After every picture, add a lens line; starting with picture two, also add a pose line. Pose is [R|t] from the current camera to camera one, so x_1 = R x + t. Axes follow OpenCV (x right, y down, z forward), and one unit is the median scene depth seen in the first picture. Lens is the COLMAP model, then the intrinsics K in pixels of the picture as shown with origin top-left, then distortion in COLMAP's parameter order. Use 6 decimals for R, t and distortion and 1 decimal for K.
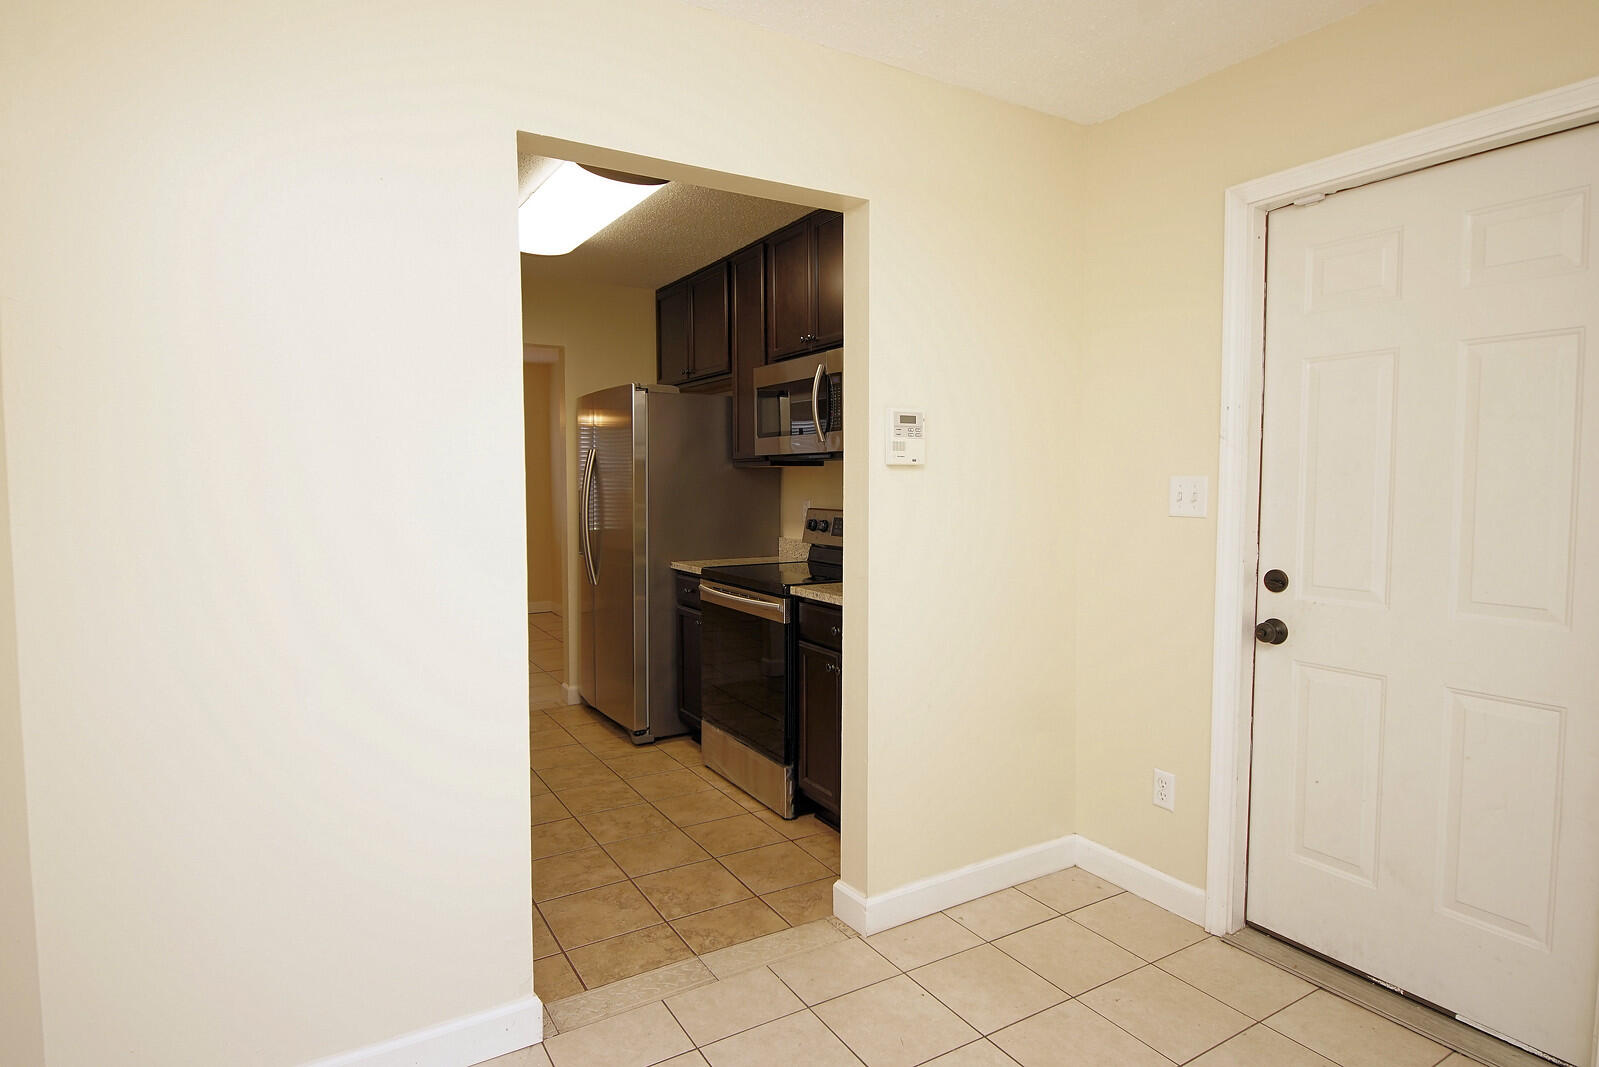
lens RADIAL K [[859.6, 0, 777.0], [0, 859.6, 525.8], [0, 0, 1]] dist [-0.001868, -0.000440]
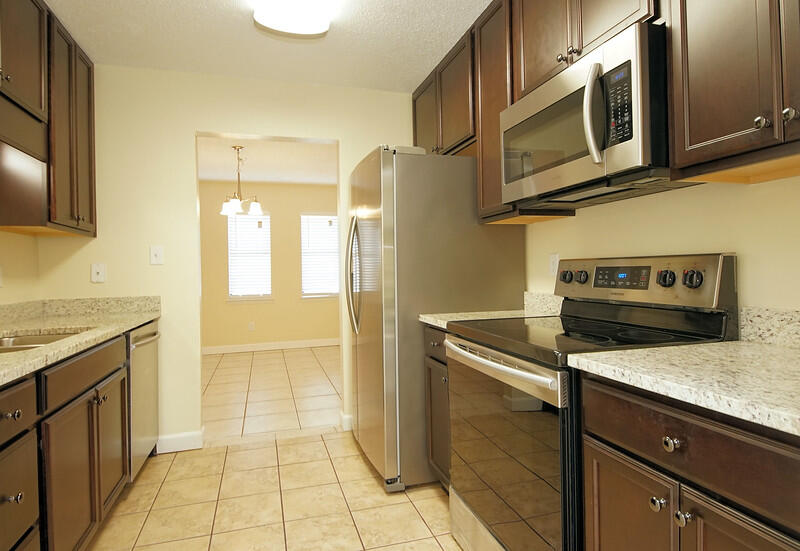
lens RADIAL K [[439.6, 0, 398.2], [0, 439.6, 265.2], [0, 0, 1]] dist [0.043292, -0.000047]
pose [[0.975326, -0.015736, -0.220207, -0.030119], [0.001739, 0.997973, -0.063613, 0.016231], [0.220762, 0.061660, 0.973377, 0.481150]]
